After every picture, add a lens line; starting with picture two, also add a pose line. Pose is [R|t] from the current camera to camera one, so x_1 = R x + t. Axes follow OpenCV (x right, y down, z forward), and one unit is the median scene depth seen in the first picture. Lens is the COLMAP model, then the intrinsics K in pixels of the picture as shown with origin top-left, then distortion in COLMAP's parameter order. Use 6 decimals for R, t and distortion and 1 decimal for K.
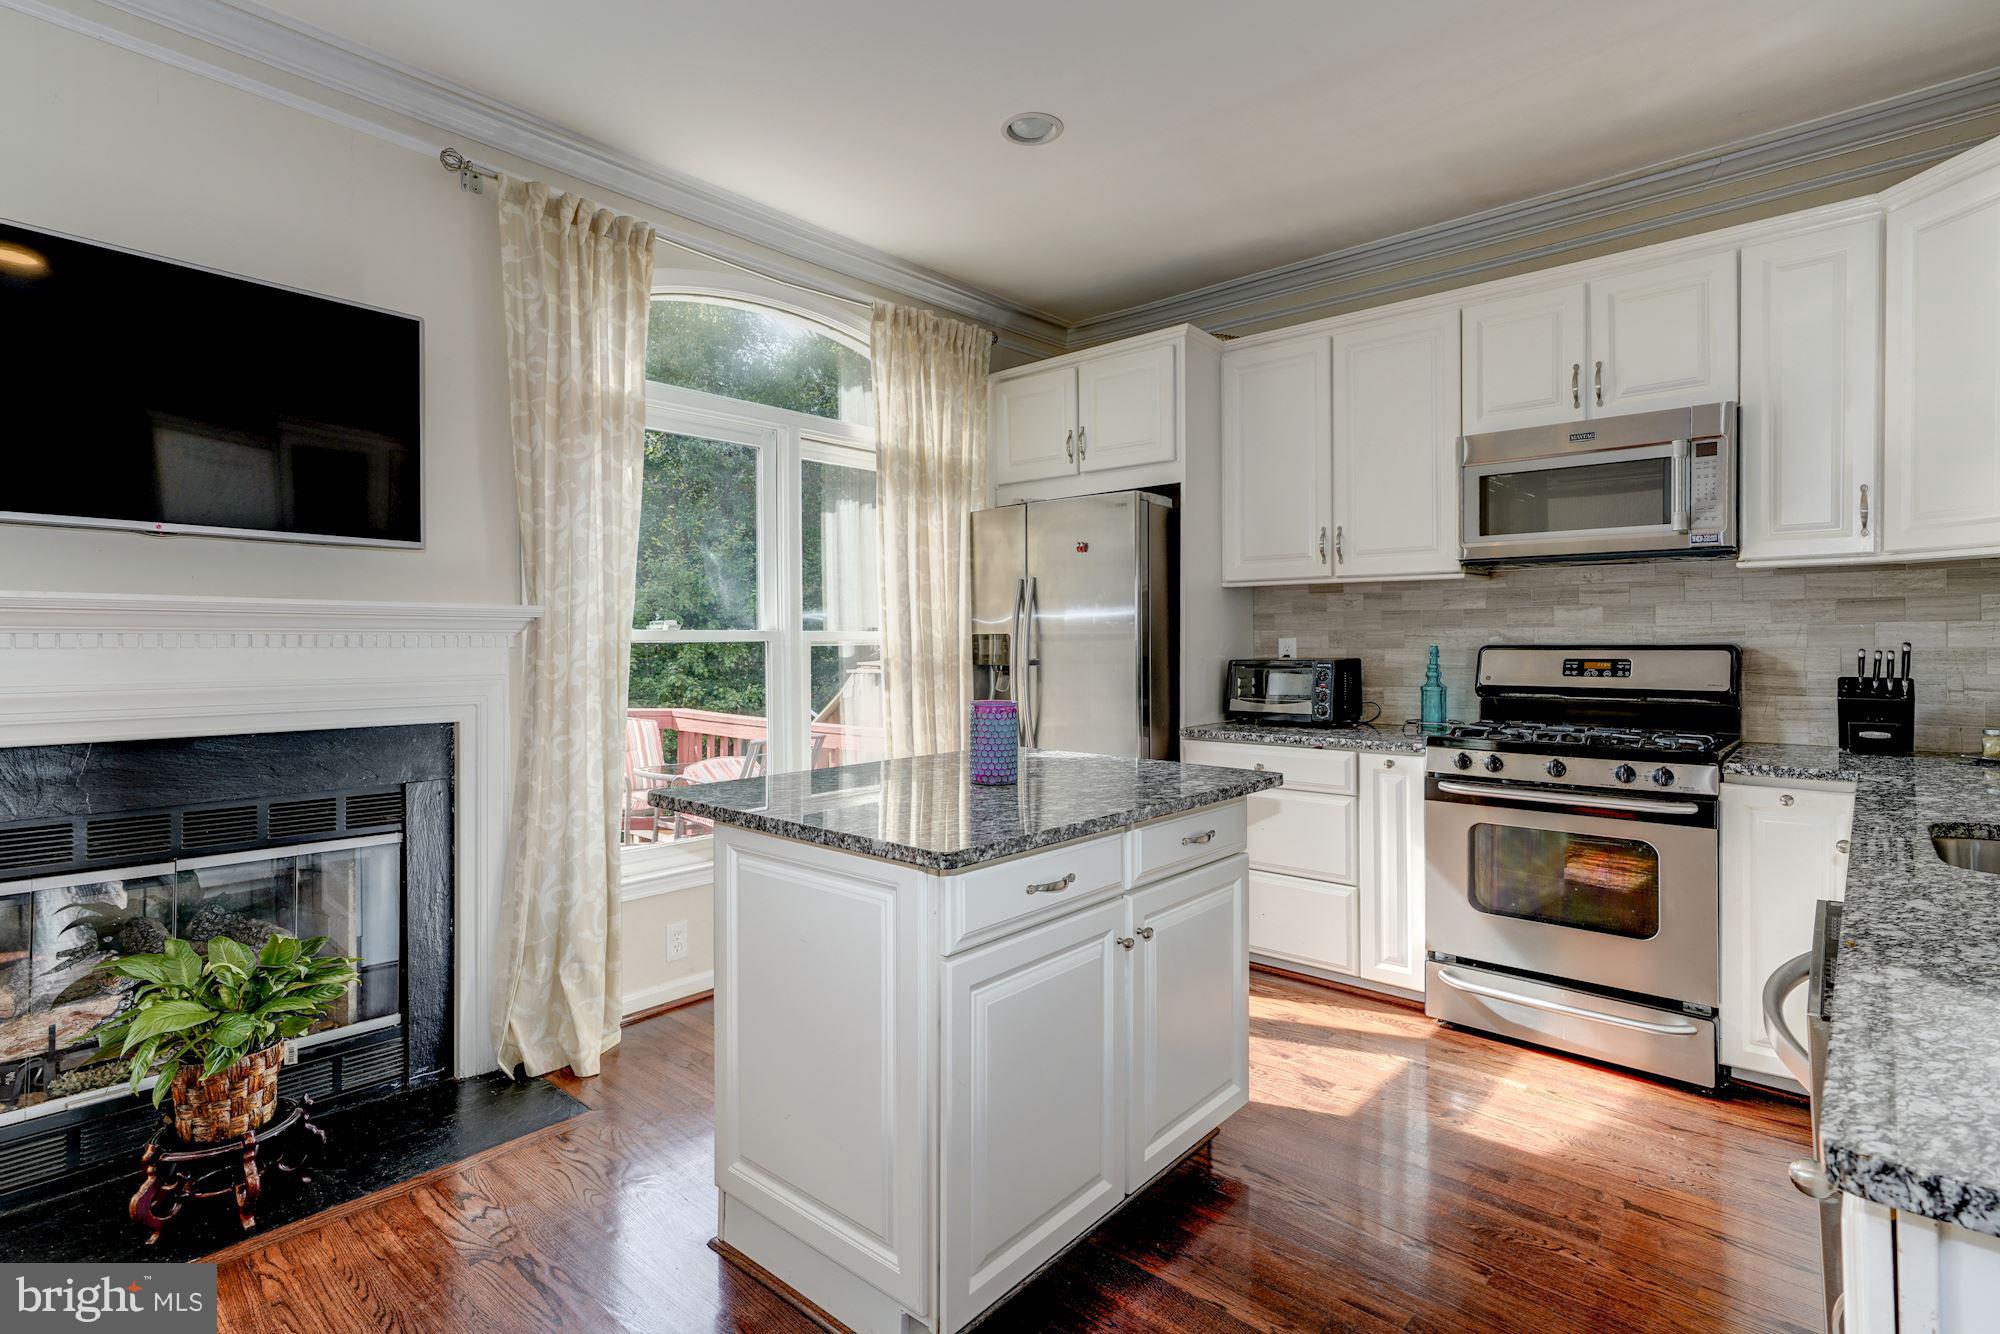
lens RADIAL K [[972.6, 0, 1018.8], [0, 972.6, 642.2], [0, 0, 1]] dist [0.003643, 0.001642]
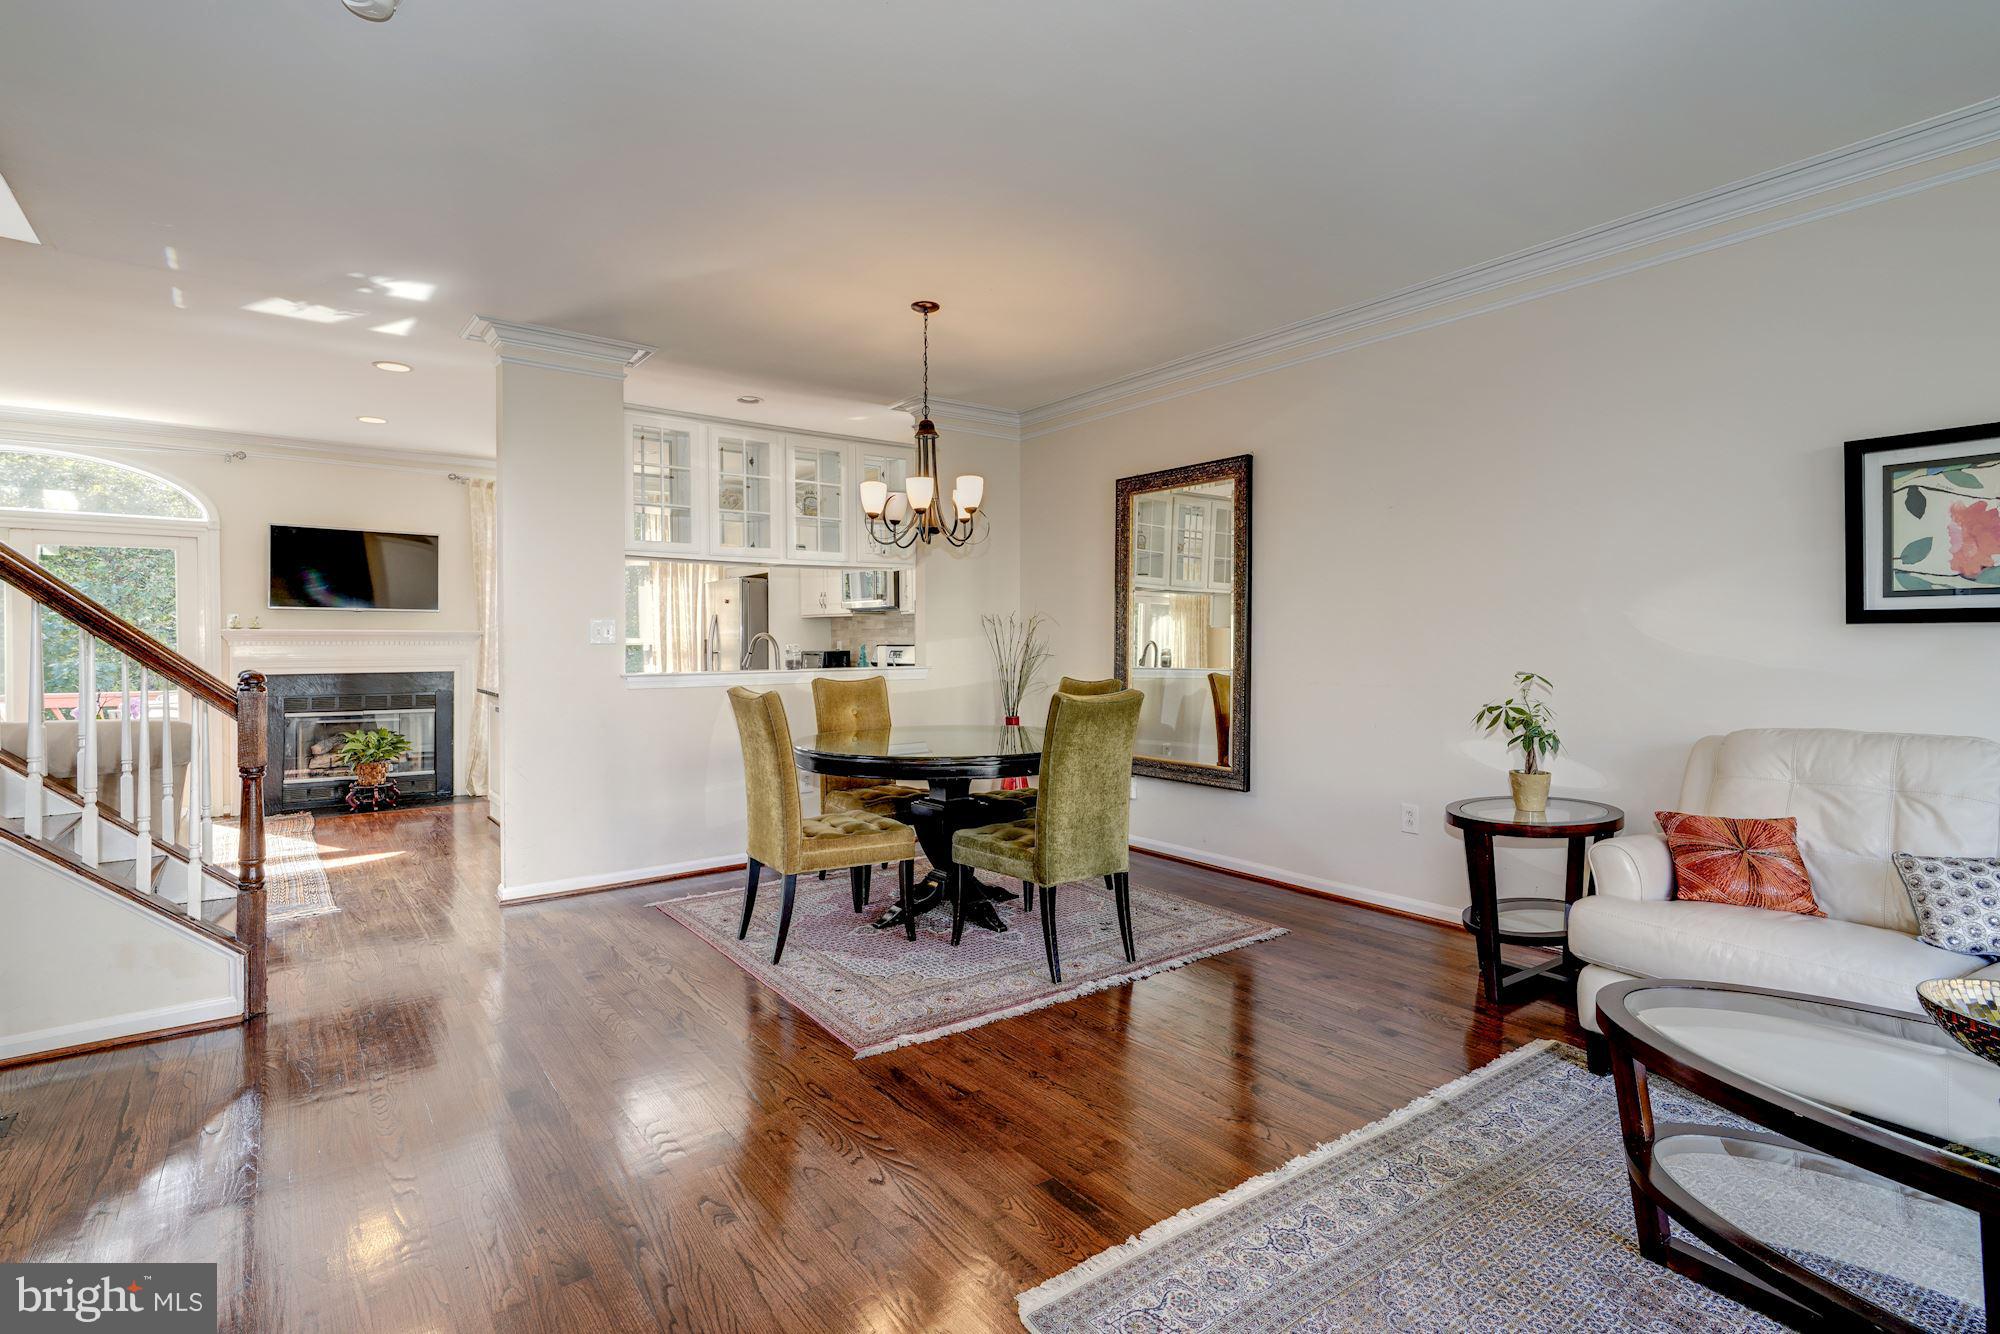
lens RADIAL K [[972.6, 0, 1059.4], [0, 972.6, 634.8], [0, 0, 1]] dist [0.003643, 0.001642]
pose [[0.982313, -0.001800, -0.187236, 1.521663], [0.001336, 0.999996, -0.002607, -0.014813], [0.187240, 0.002311, 0.982311, -1.322401]]
